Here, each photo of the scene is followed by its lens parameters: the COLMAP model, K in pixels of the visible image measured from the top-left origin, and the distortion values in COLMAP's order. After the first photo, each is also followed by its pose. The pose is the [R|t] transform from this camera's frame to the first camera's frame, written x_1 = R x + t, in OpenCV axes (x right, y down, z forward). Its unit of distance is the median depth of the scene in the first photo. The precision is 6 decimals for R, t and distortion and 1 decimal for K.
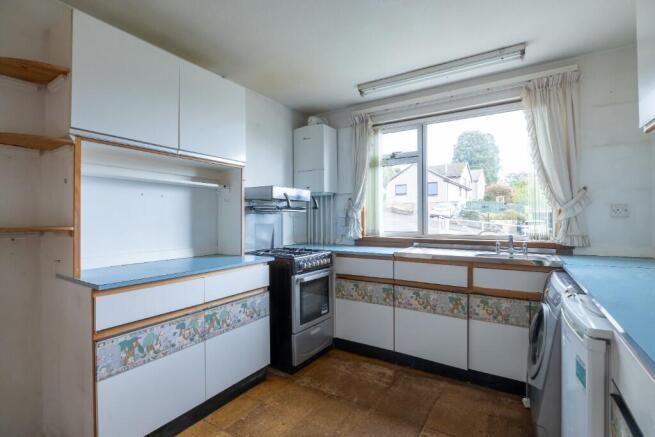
lens RADIAL K [[307.7, 0, 327.5], [0, 307.7, 218.5], [0, 0, 1]] dist [-0.005909, -0.000173]
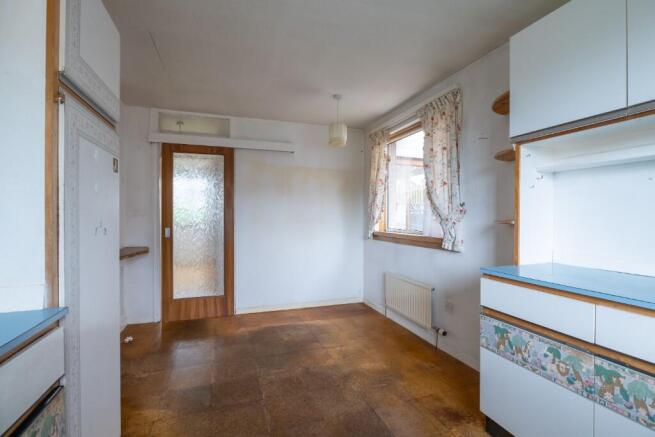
lens RADIAL K [[307.7, 0, 327.5], [0, 307.7, 218.5], [0, 0, 1]] dist [-0.005909, -0.000173]
pose [[-0.618873, 0.012806, -0.785387, 0.341426], [0.005402, 0.999913, 0.012048, -0.000912], [0.785473, 0.003213, -0.618888, 0.719765]]
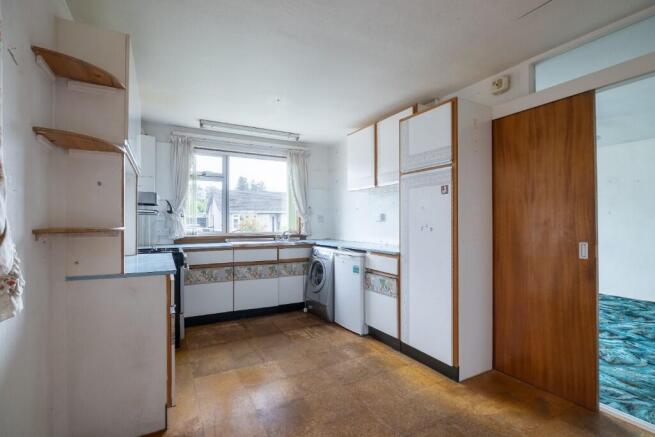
lens RADIAL K [[299.1, 0, 331.6], [0, 299.1, 219.8], [0, 0, 1]] dist [-0.001735, 0.000076]
pose [[0.484793, 0.010466, 0.874566, -0.871911], [-0.001679, 0.999938, -0.011035, 0.006594], [-0.874627, 0.003882, 0.484781, -0.122255]]
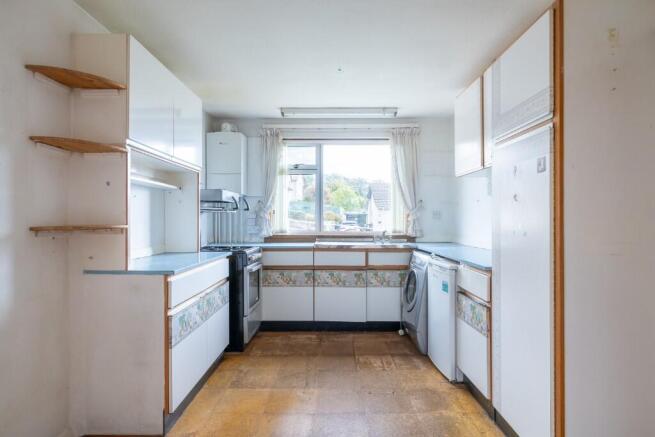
lens RADIAL K [[350.3, 0, 333.7], [0, 350.3, 217.6], [0, 0, 1]] dist [0.000620, -0.000192]
pose [[0.844965, 0.005689, 0.534791, -0.539559], [-0.003189, 0.999979, -0.005599, 0.002560], [-0.534812, 0.003026, 0.844966, -0.317895]]
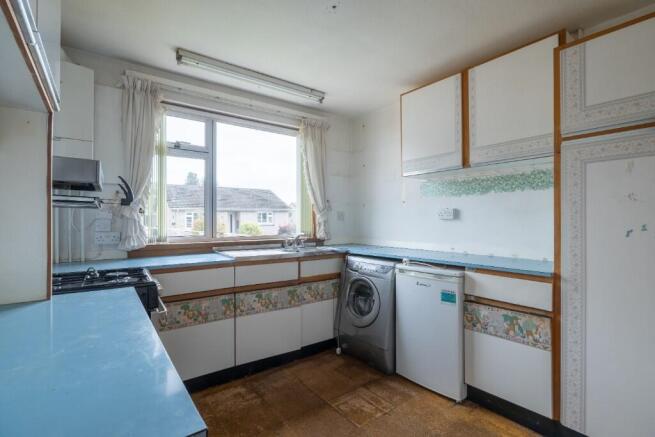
lens RADIAL K [[306.2, 0, 337.3], [0, 306.2, 218.6], [0, 0, 1]] dist [-0.010030, 0.000101]
pose [[0.348390, 0.008324, 0.937313, -0.561625], [-0.000331, 0.999962, -0.008757, 0.002248], [-0.937350, 0.002741, 0.348379, 0.424971]]
